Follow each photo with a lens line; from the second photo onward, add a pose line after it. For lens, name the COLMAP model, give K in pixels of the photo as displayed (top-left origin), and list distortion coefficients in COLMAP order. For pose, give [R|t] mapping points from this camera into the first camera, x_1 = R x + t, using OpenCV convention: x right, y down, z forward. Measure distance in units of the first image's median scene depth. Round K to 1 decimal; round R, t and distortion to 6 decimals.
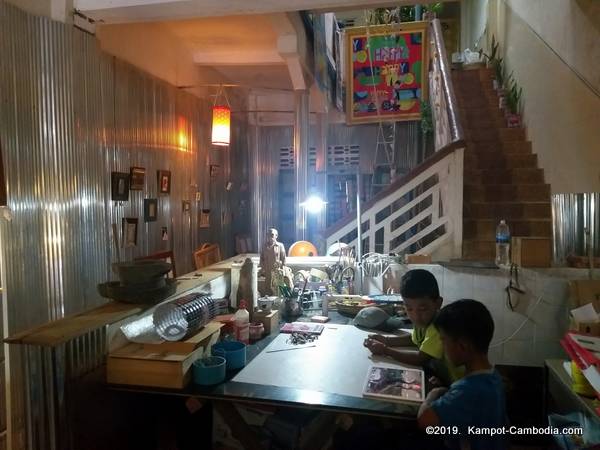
lens RADIAL K [[463.0, 0, 299.7], [0, 463.0, 224.8], [0, 0, 1]] dist [0.036348, -0.069042]
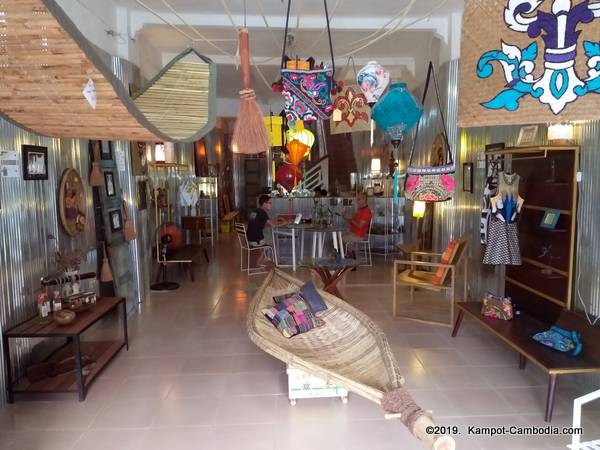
lens RADIAL K [[463.0, 0, 301.0], [0, 463.0, 224.8], [0, 0, 1]] dist [0.036348, -0.069042]
pose [[0.970781, -0.025974, 0.238558, -0.468461], [0.012589, 0.998269, 0.057459, 0.080667], [-0.239638, -0.052776, 0.969427, -1.617419]]
